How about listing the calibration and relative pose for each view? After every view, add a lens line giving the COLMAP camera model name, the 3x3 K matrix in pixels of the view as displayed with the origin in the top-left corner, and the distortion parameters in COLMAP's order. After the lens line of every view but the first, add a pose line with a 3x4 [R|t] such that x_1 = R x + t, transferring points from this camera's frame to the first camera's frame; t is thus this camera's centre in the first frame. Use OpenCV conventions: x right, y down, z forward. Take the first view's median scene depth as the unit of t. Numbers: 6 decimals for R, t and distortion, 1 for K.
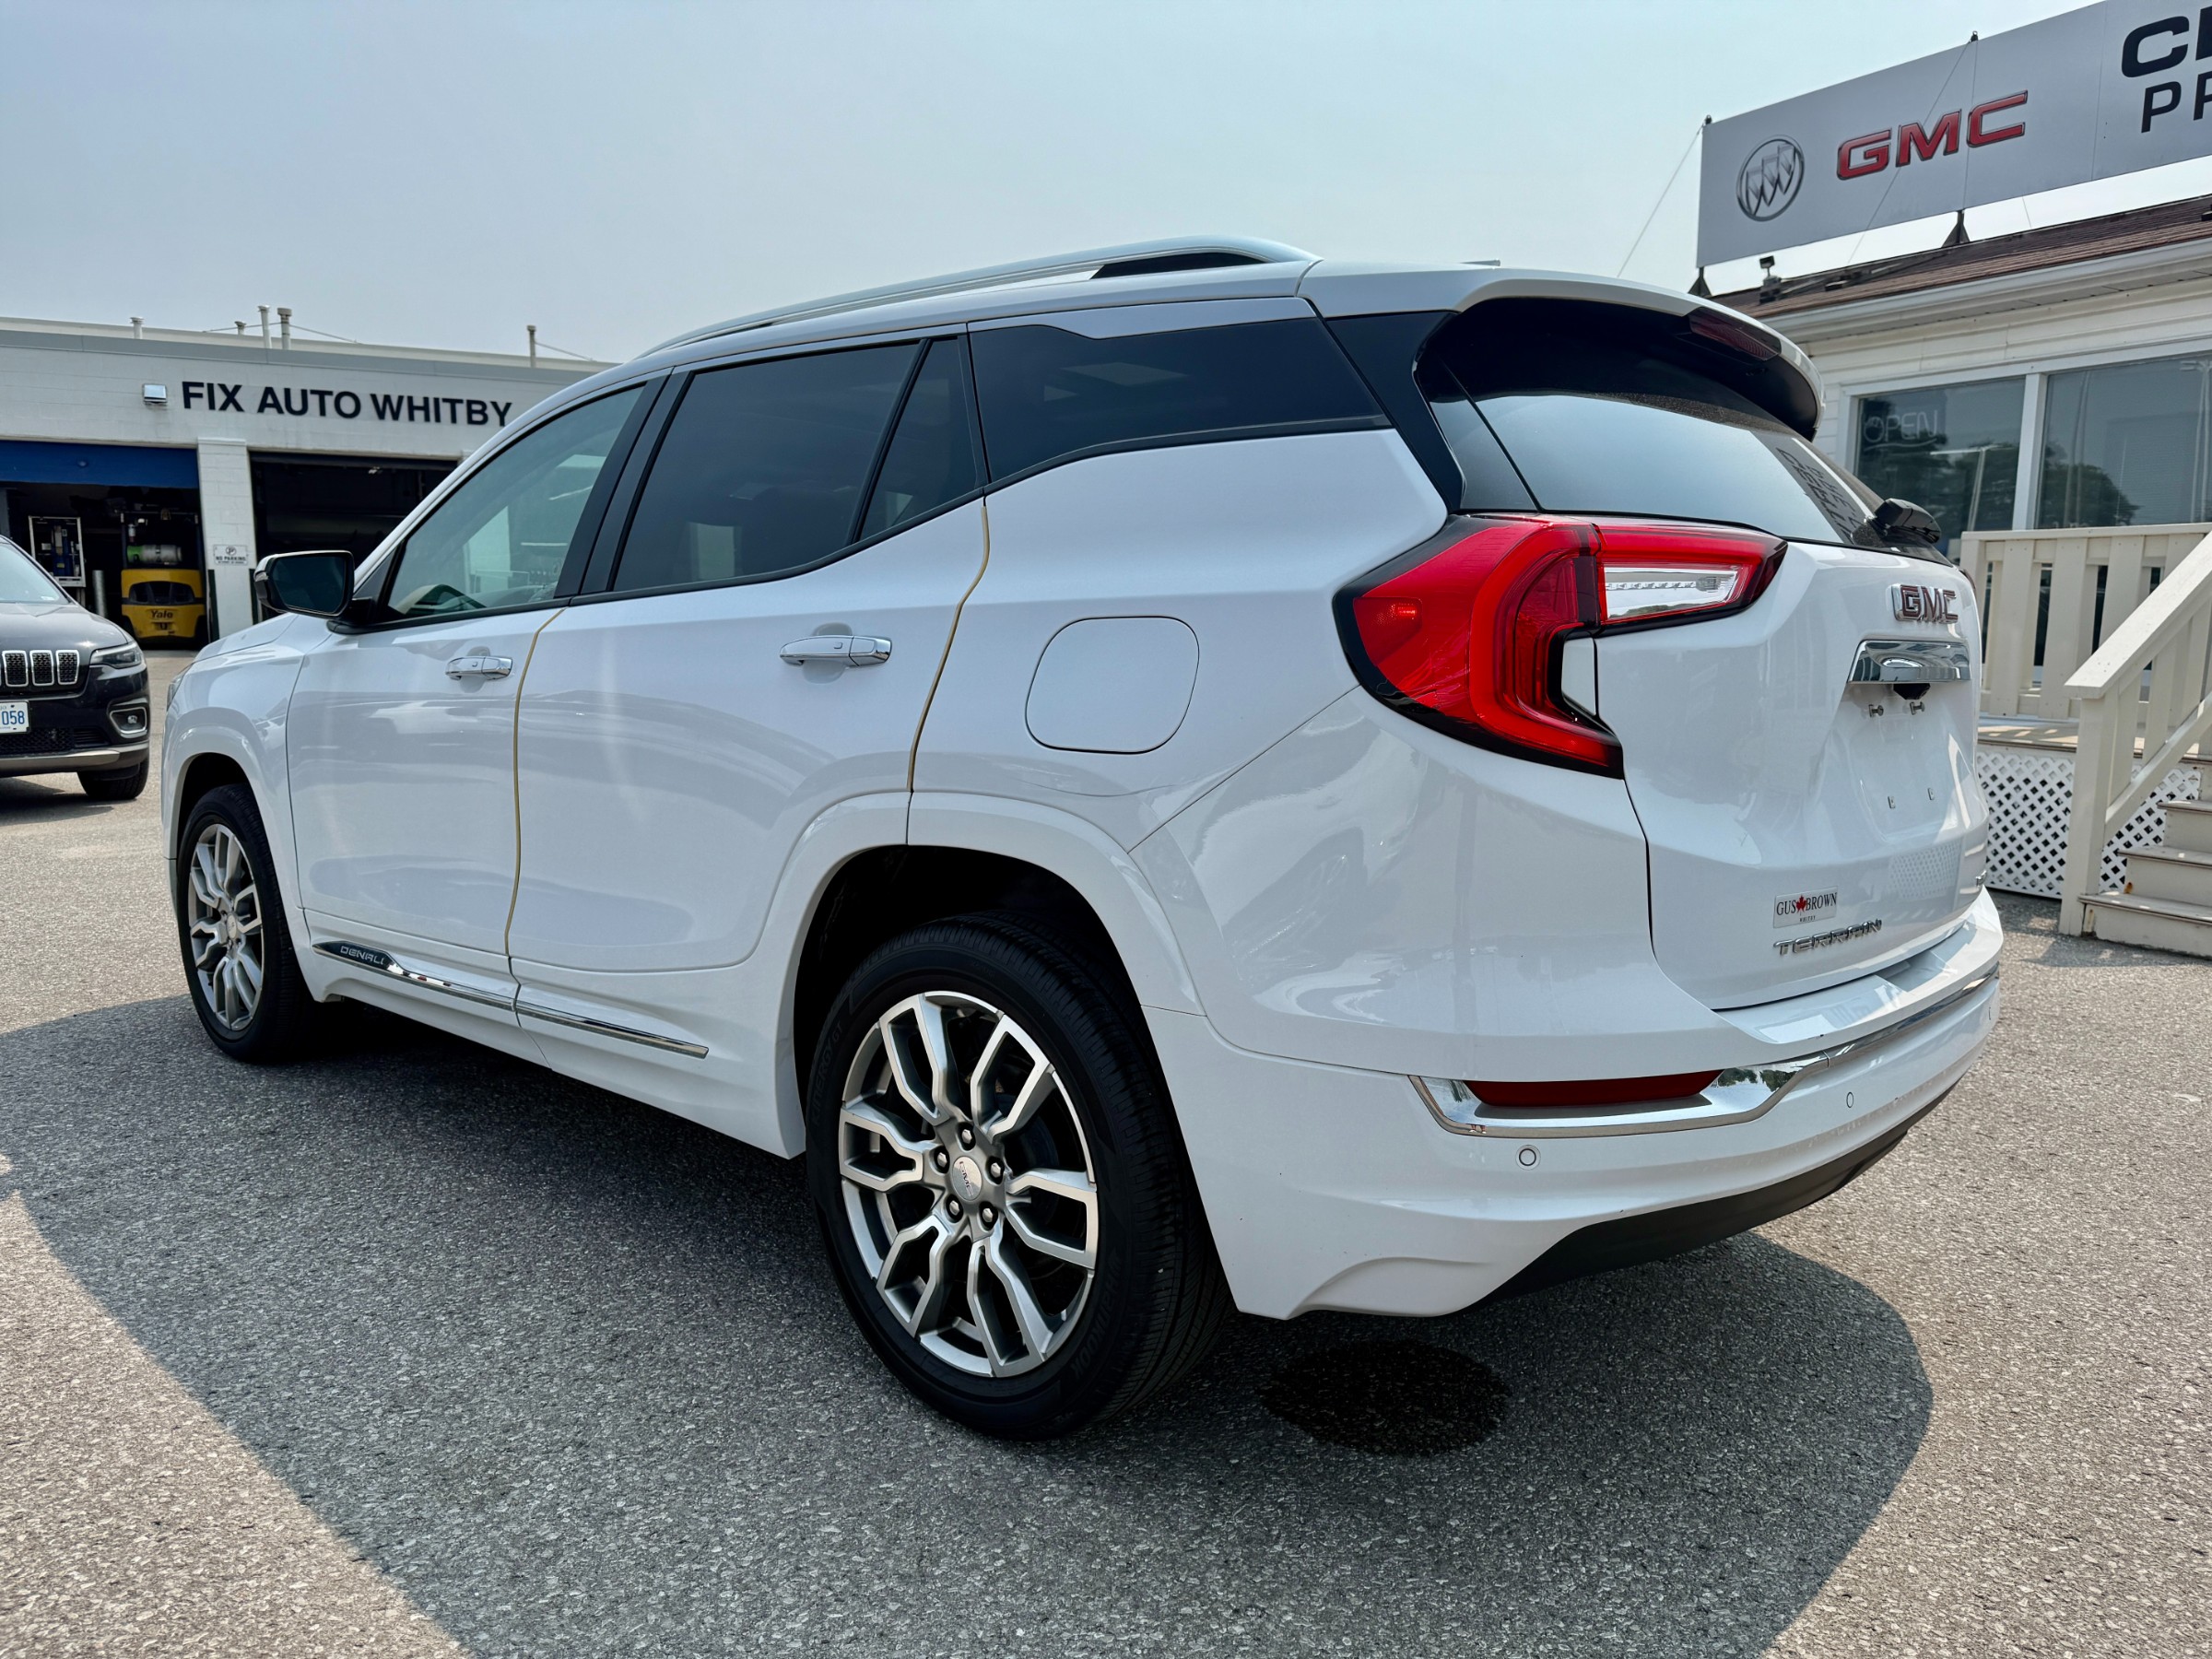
lens RADIAL K [[1534.8, 0, 1106.0], [0, 1534.8, 829.5], [0, 0, 1]] dist [0.015728, -0.017672]
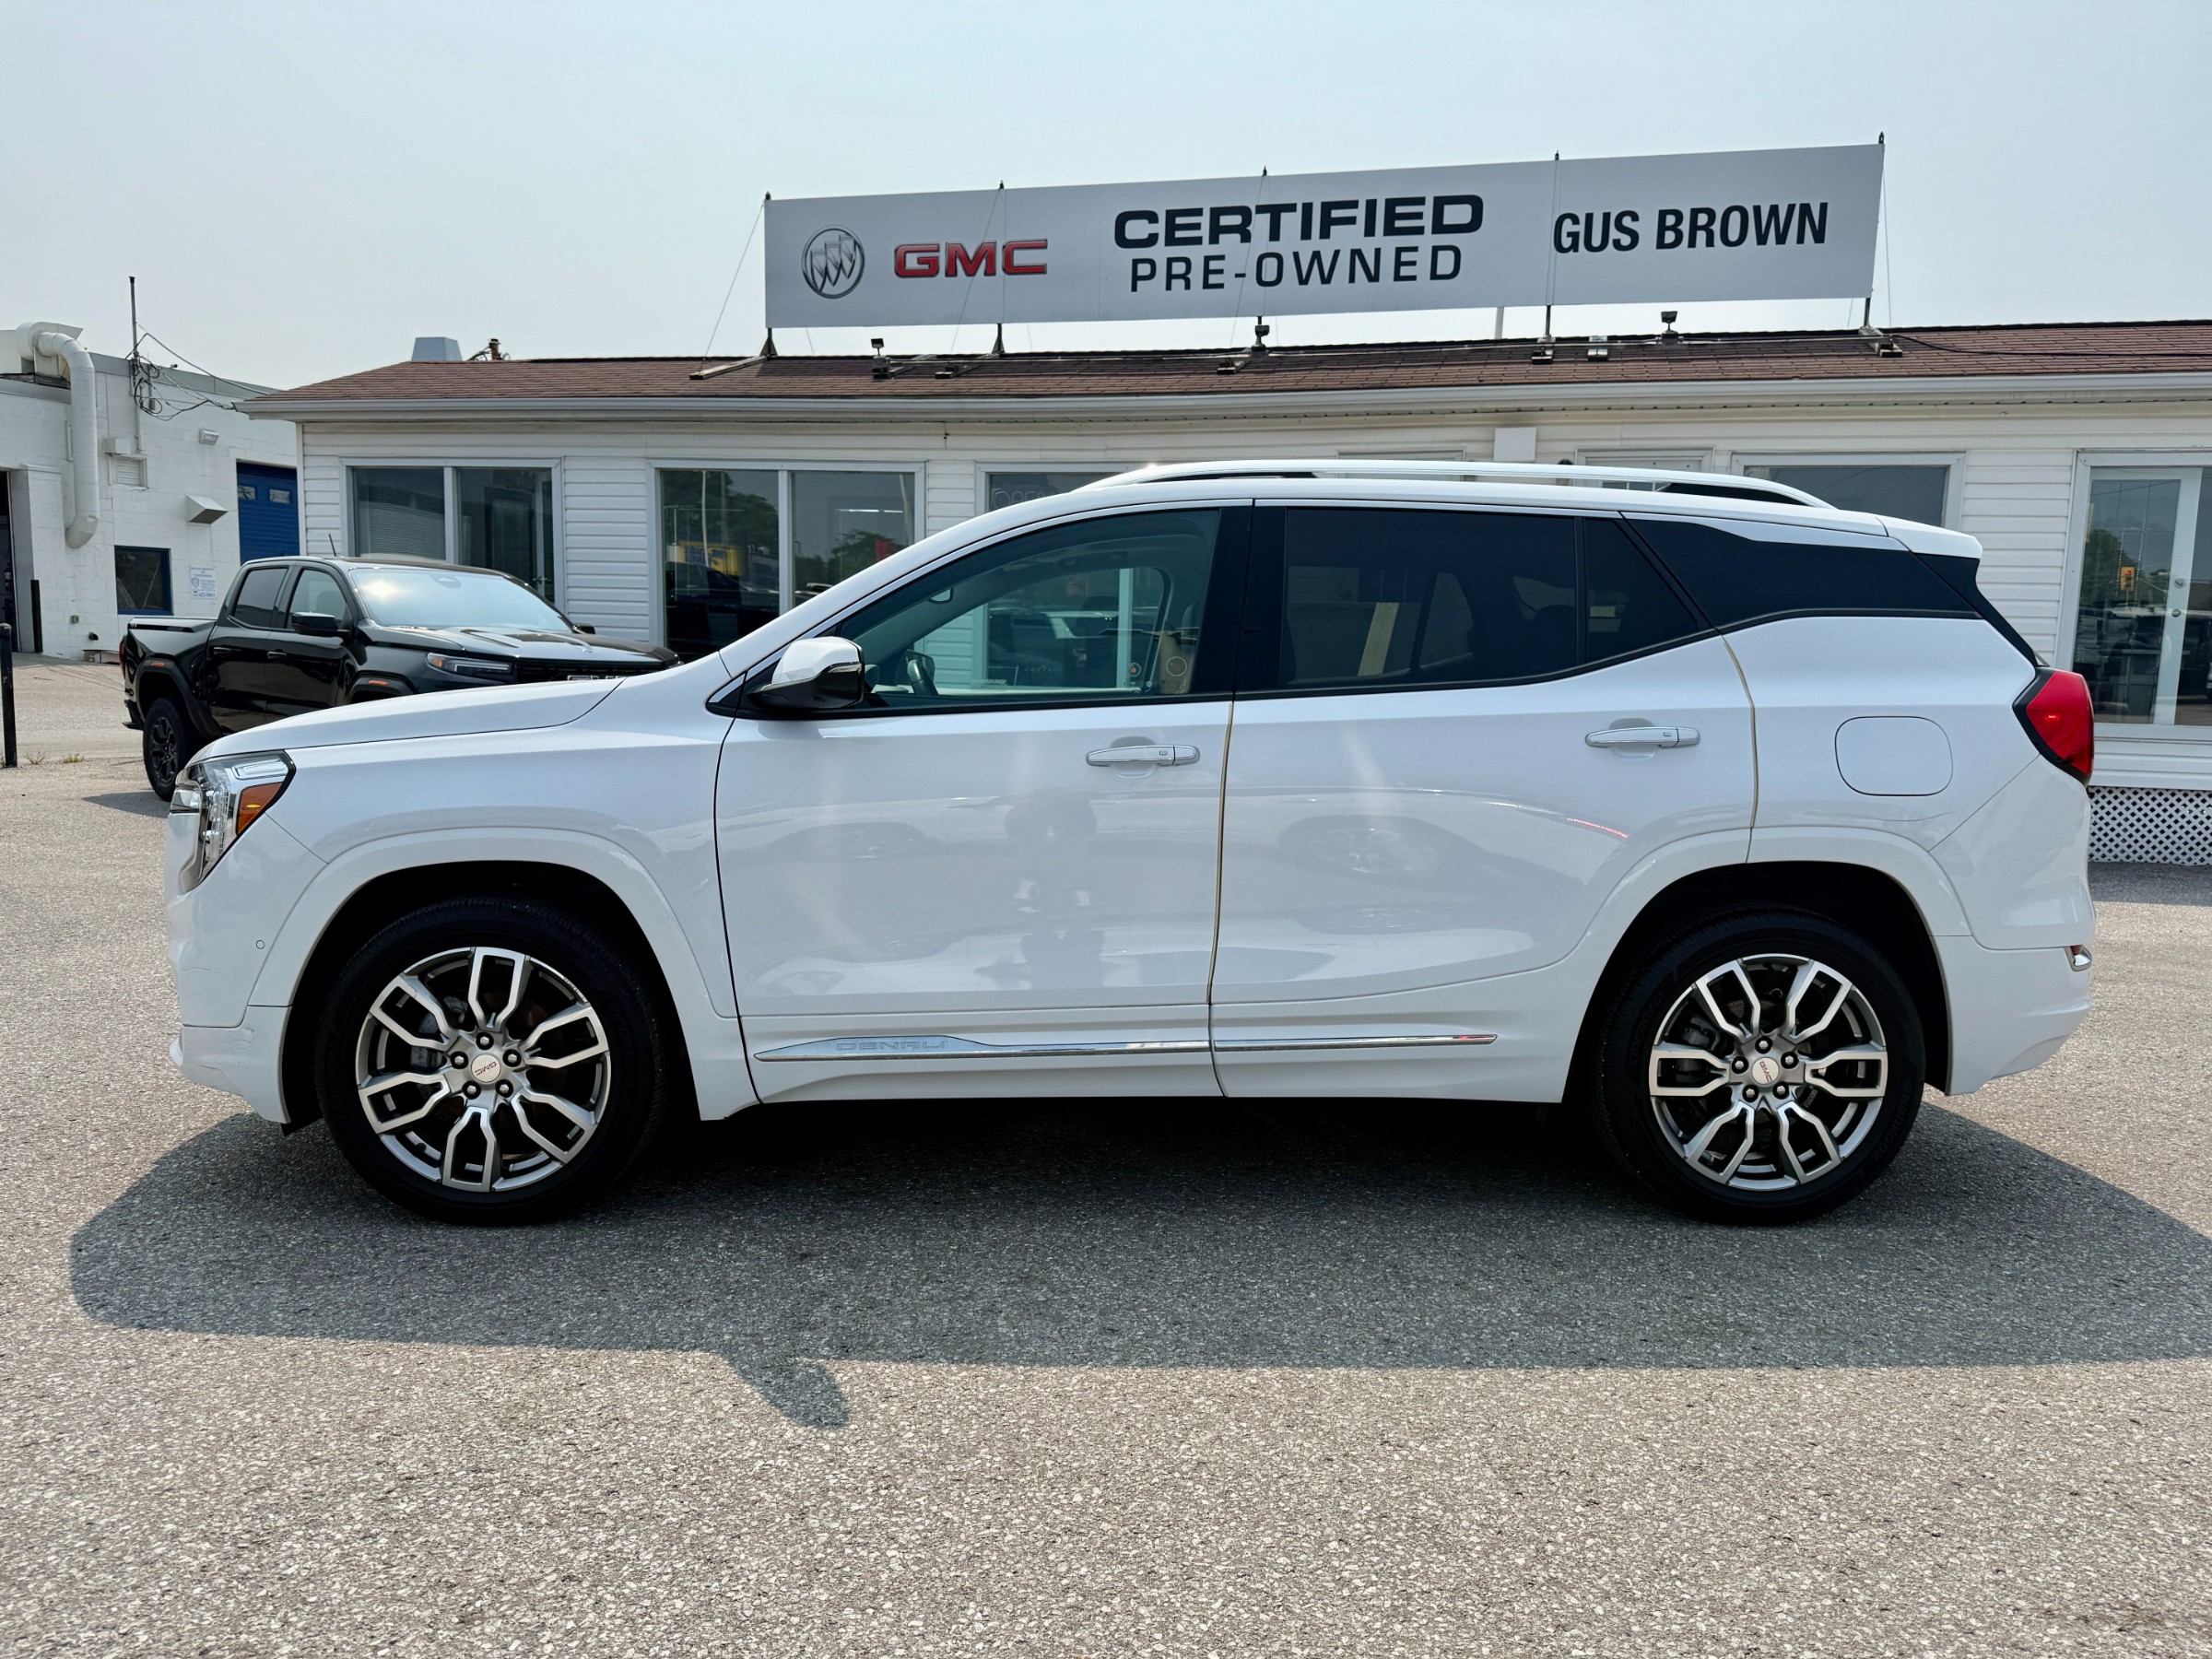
lens RADIAL K [[1525.1, 0, 1107.0], [0, 1525.1, 873.9], [0, 0, 1]] dist [0.006119, -0.031861]
pose [[0.716260, -0.092306, 0.691702, -1.151116], [0.075869, 0.995638, 0.054302, -0.078024], [-0.693697, 0.013584, 0.720139, 0.235605]]
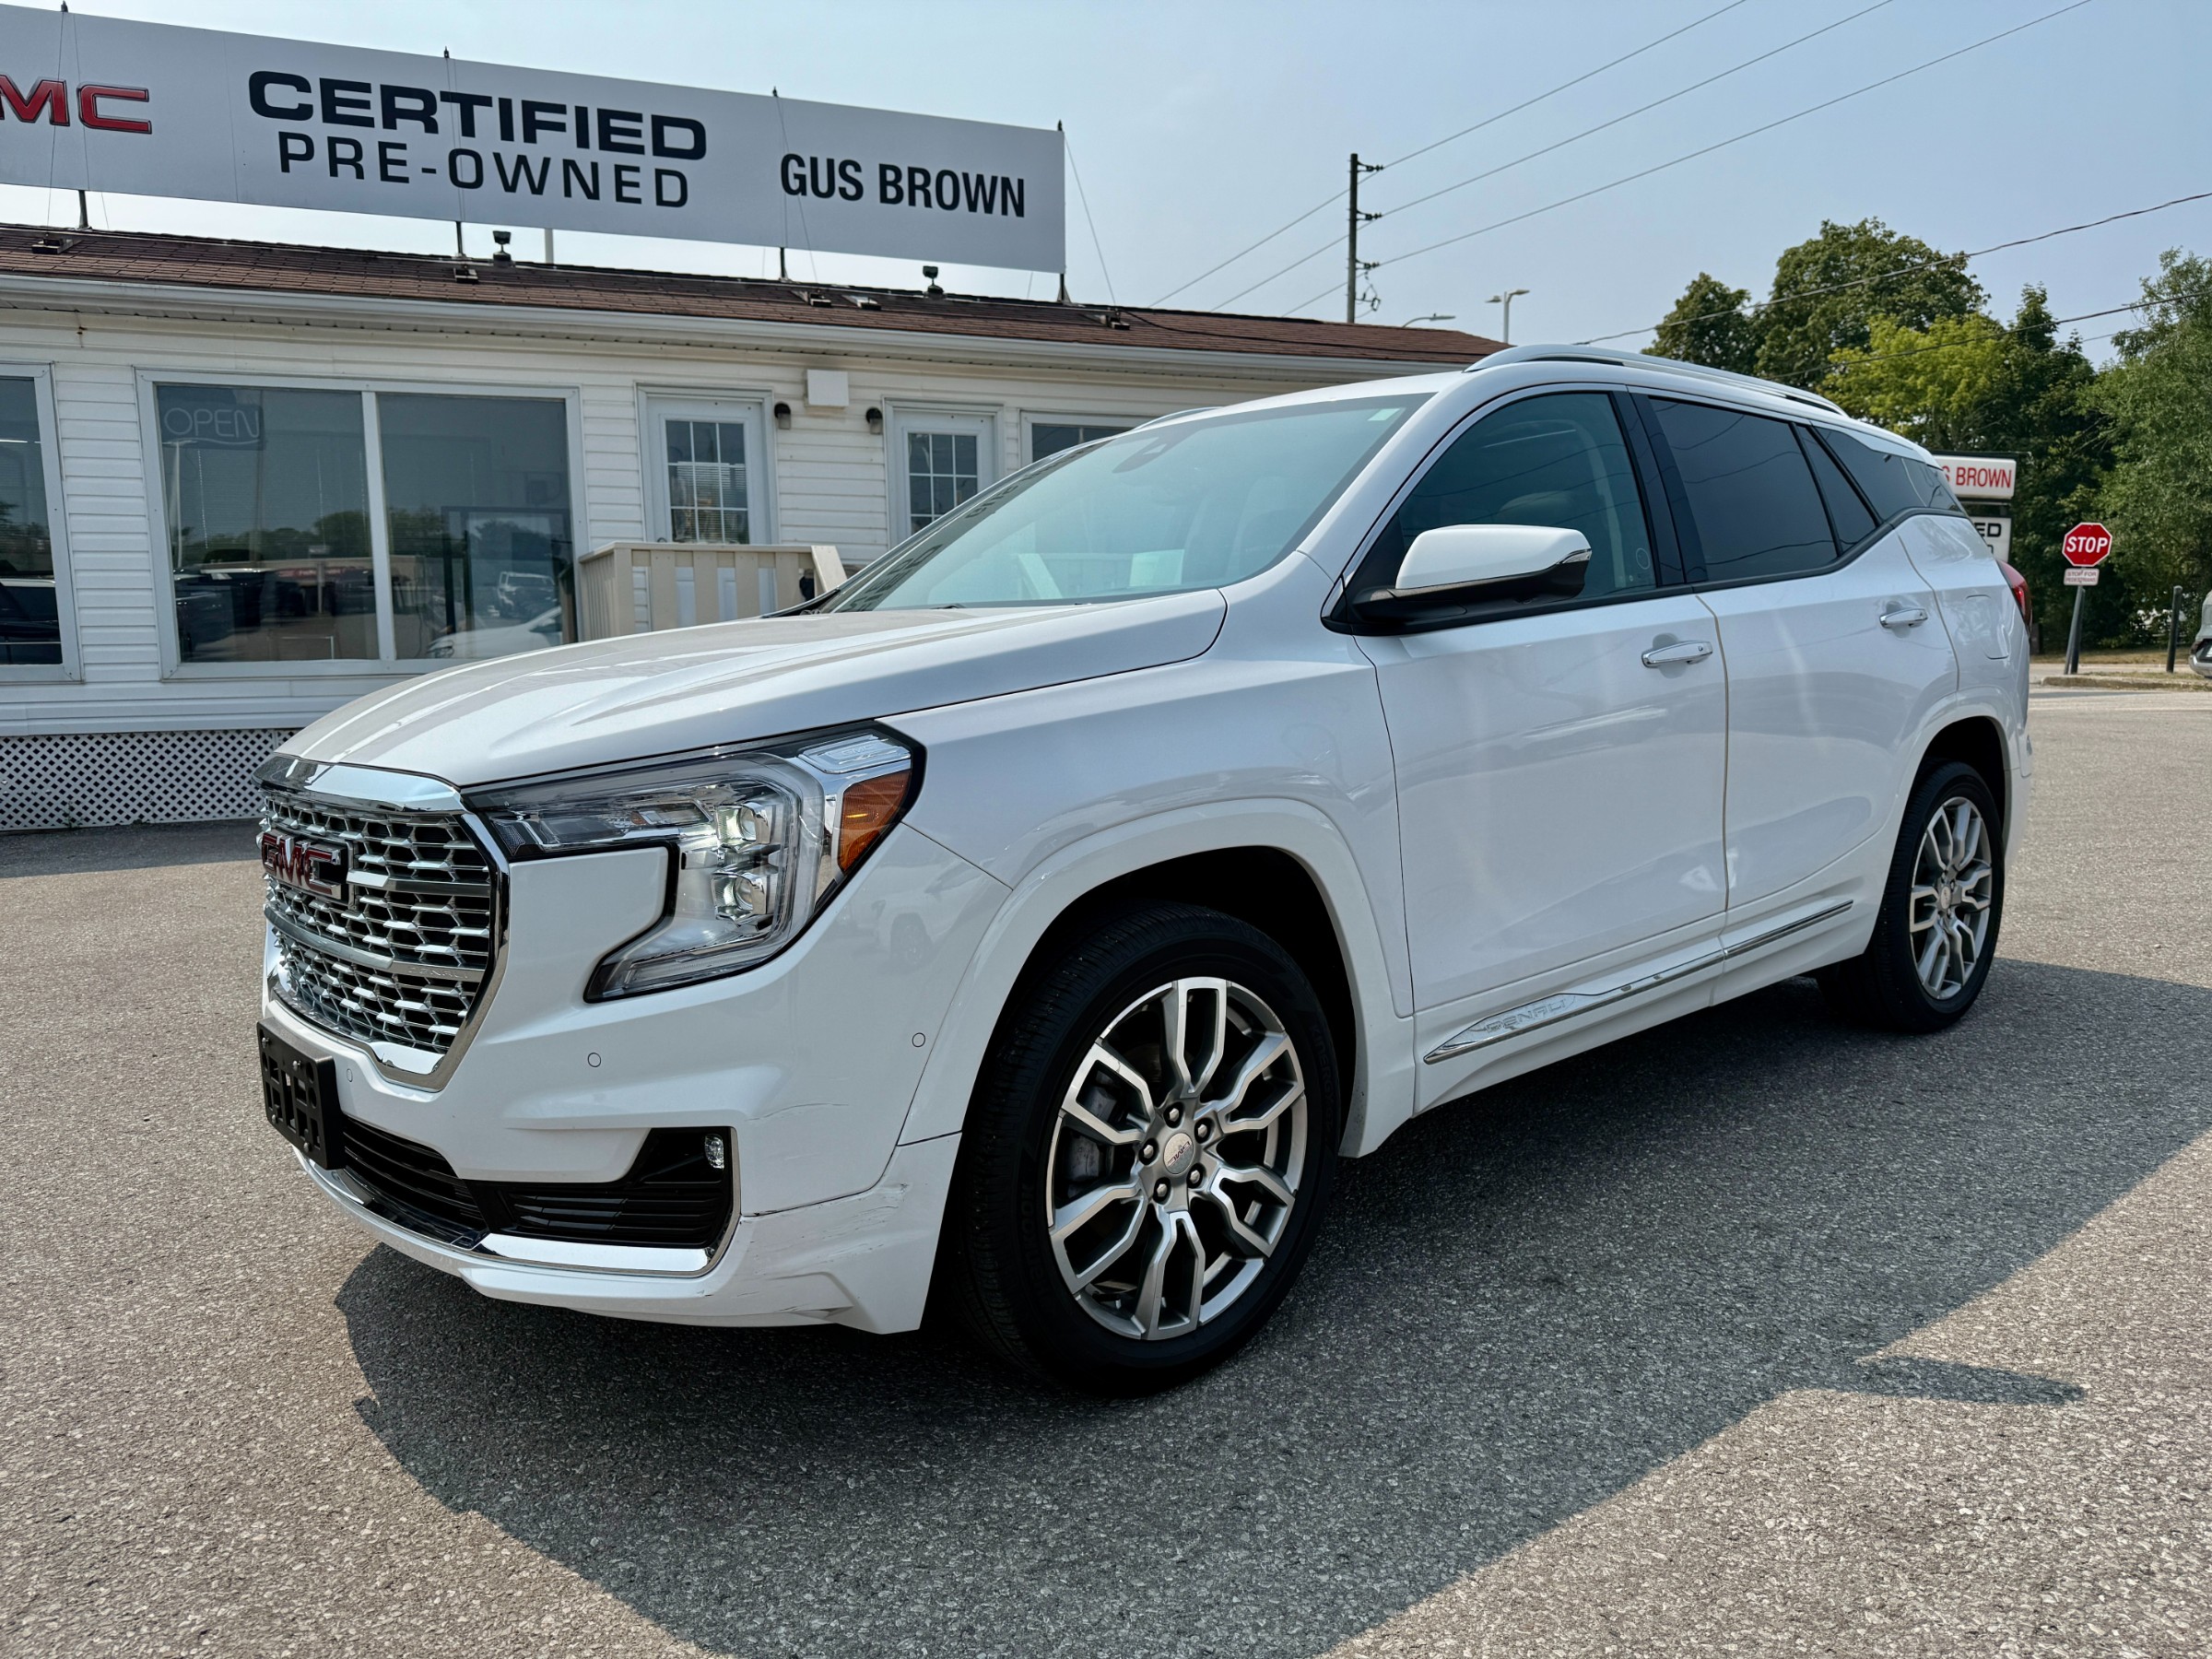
lens RADIAL K [[1534.8, 0, 1106.0], [0, 1534.8, 829.5], [0, 0, 1]] dist [0.015728, -0.017672]
pose [[0.131144, -0.144153, 0.980827, -1.445228], [0.147392, 0.981211, 0.124502, -0.168427], [-0.980345, 0.128239, 0.149927, 1.202102]]
